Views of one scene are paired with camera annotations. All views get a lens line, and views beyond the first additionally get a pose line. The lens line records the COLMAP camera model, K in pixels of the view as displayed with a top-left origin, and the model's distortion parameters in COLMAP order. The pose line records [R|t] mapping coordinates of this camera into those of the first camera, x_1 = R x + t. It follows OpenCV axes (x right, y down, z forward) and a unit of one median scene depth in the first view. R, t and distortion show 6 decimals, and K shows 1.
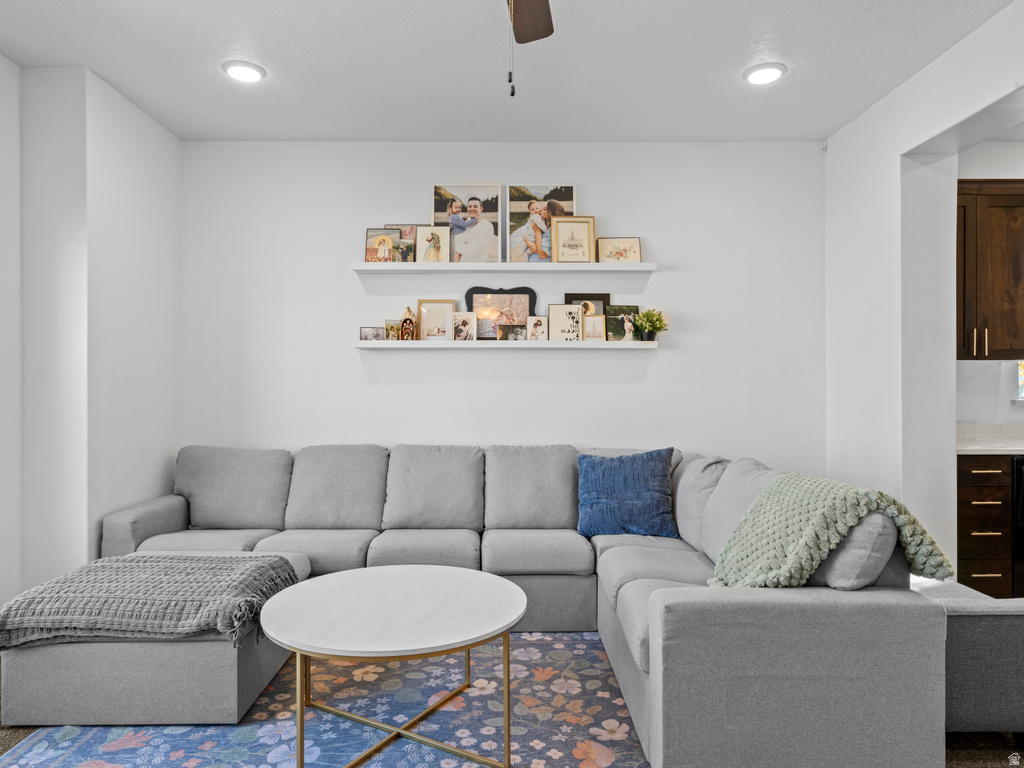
lens RADIAL K [[649.9, 0, 511.4], [0, 649.9, 386.0], [0, 0, 1]] dist [0.001687, 0.004986]
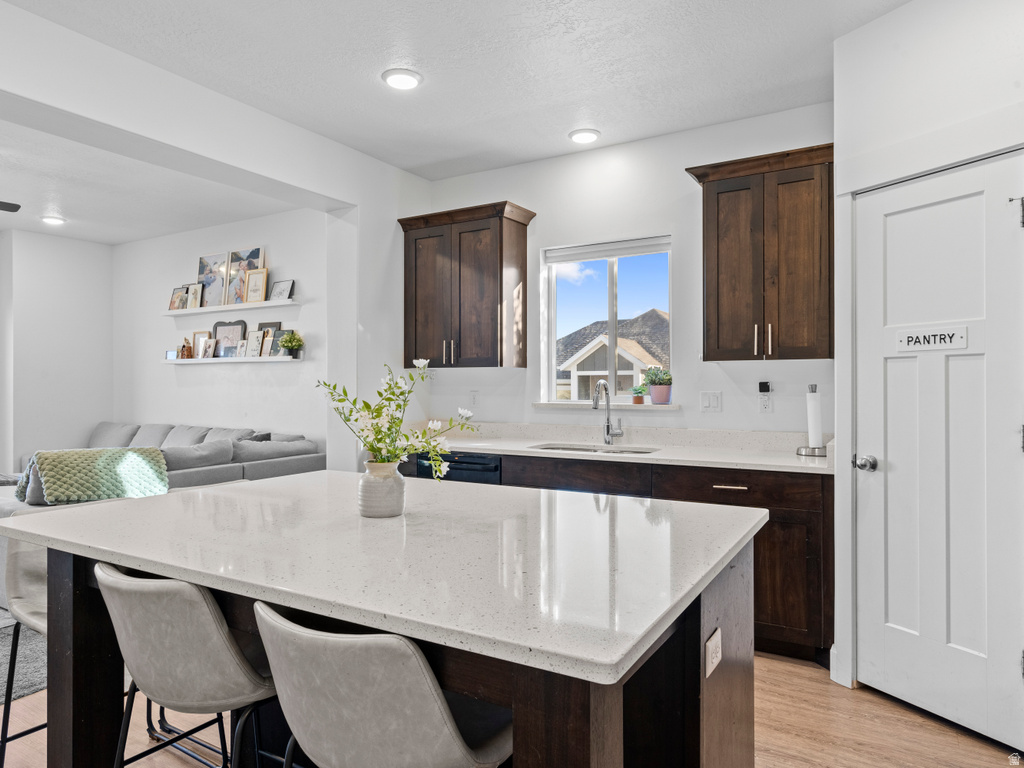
lens RADIAL K [[649.9, 0, 506.6], [0, 649.9, 382.5], [0, 0, 1]] dist [0.001687, 0.004986]
pose [[0.854049, -0.001370, -0.520191, 1.309825], [0.004244, 0.999982, 0.004334, -0.016669], [0.520175, -0.005910, 0.854039, 0.064941]]
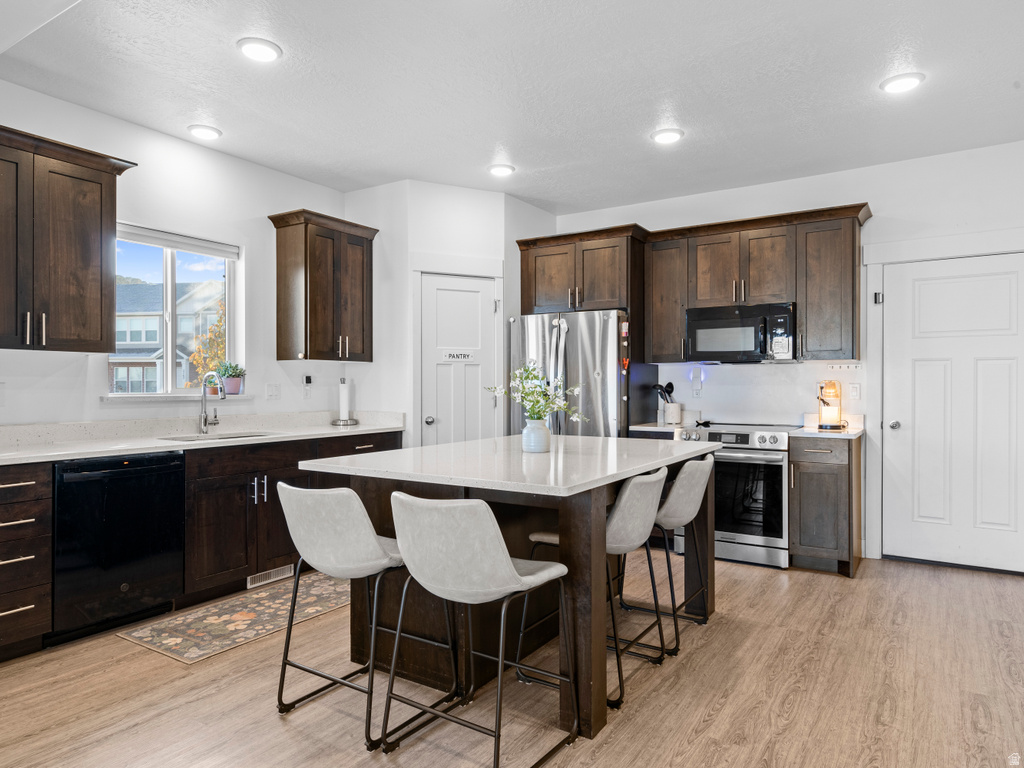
lens RADIAL K [[649.9, 0, 506.3], [0, 649.9, 384.9], [0, 0, 1]] dist [0.001687, 0.004986]
pose [[0.556315, 0.001482, 0.830970, 0.333388], [-0.009223, 0.999948, 0.004391, -0.003786], [-0.830920, -0.010107, 0.556300, 0.021889]]
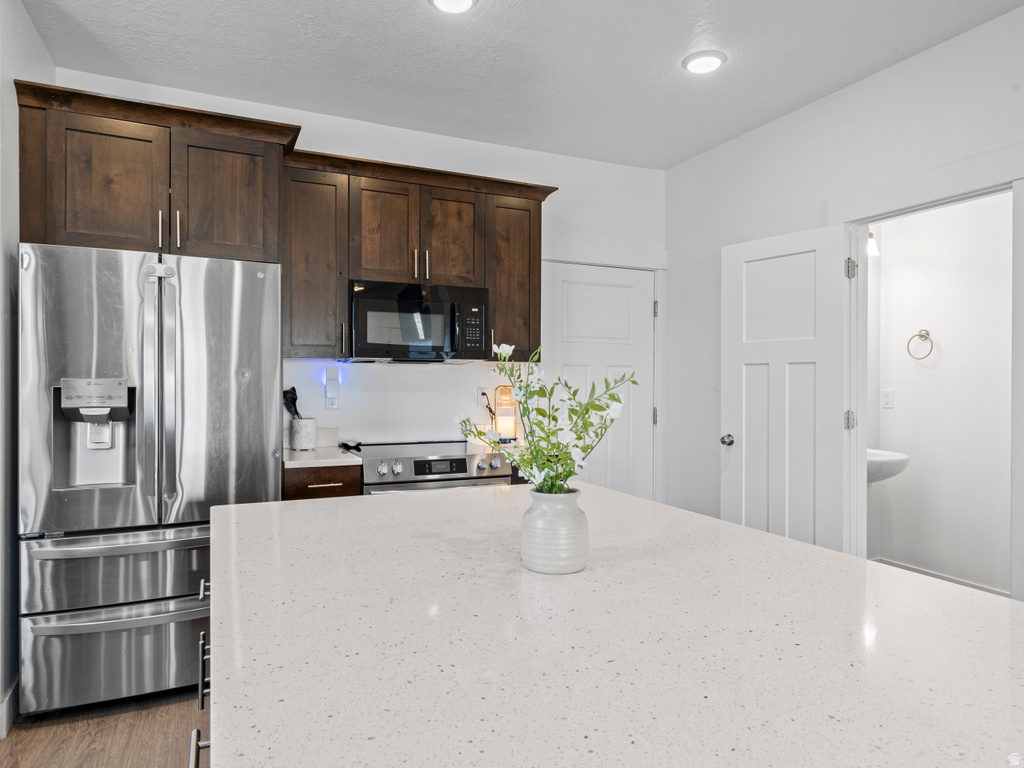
lens RADIAL K [[649.9, 0, 507.7], [0, 649.9, 384.7], [0, 0, 1]] dist [0.001687, 0.004986]
pose [[-0.406292, -0.002904, 0.913739, 0.703952], [-0.012883, 0.999914, -0.002551, -0.011176], [-0.913653, -0.012808, -0.406294, 0.574947]]
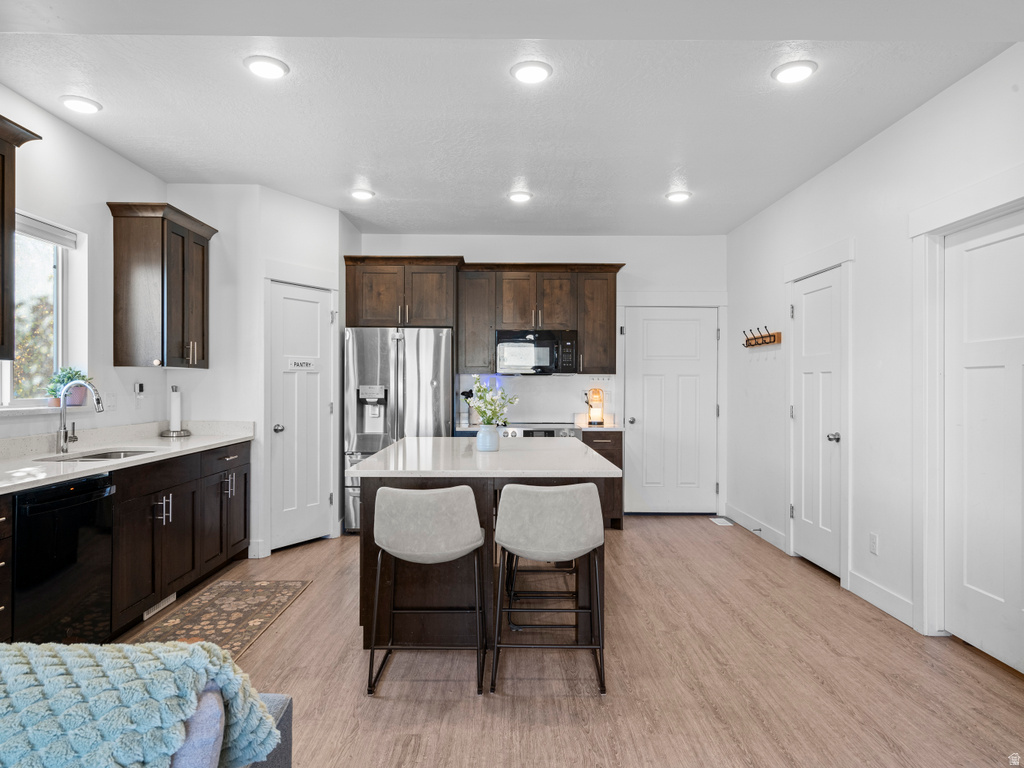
lens RADIAL K [[649.9, 0, 504.8], [0, 649.9, 384.3], [0, 0, 1]] dist [0.001687, 0.004986]
pose [[0.006372, 0.002148, 0.999977, 0.042957], [-0.013834, 0.999902, -0.002060, -0.017048], [-0.999884, -0.013821, 0.006401, 0.390752]]
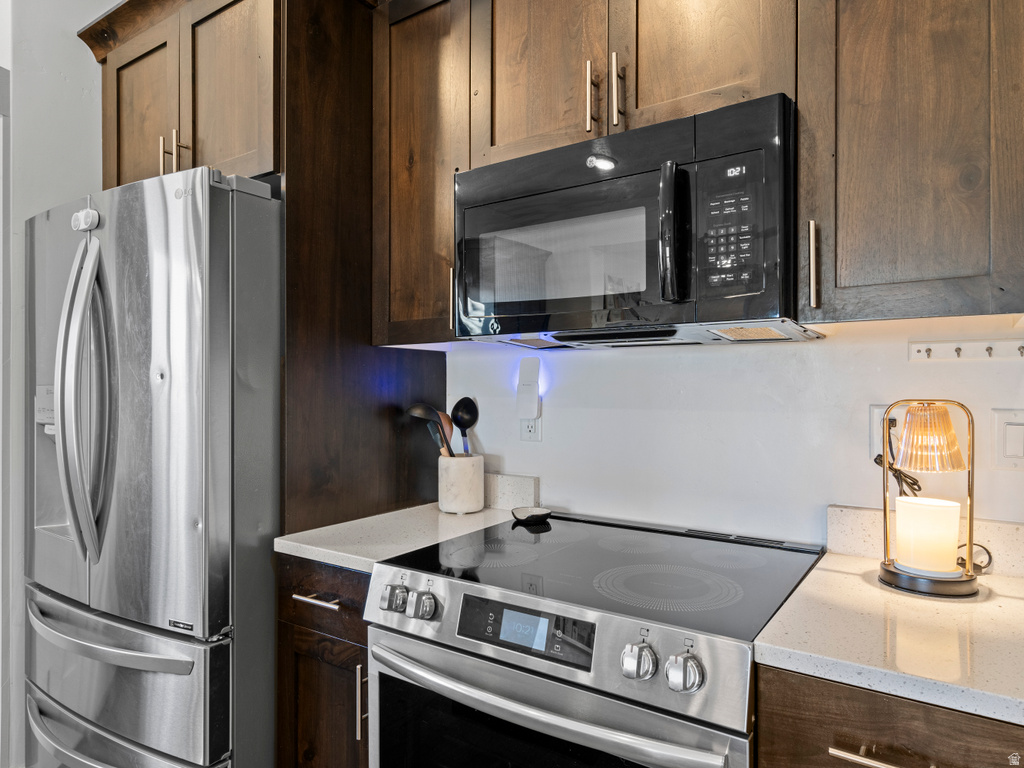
lens RADIAL K [[649.9, 0, 507.1], [0, 649.9, 387.3], [0, 0, 1]] dist [0.001687, 0.004986]
pose [[0.583485, -0.001940, 0.812122, 1.235299], [-0.007891, 0.999936, 0.008058, -0.018606], [-0.812086, -0.011110, 0.583433, 0.166275]]
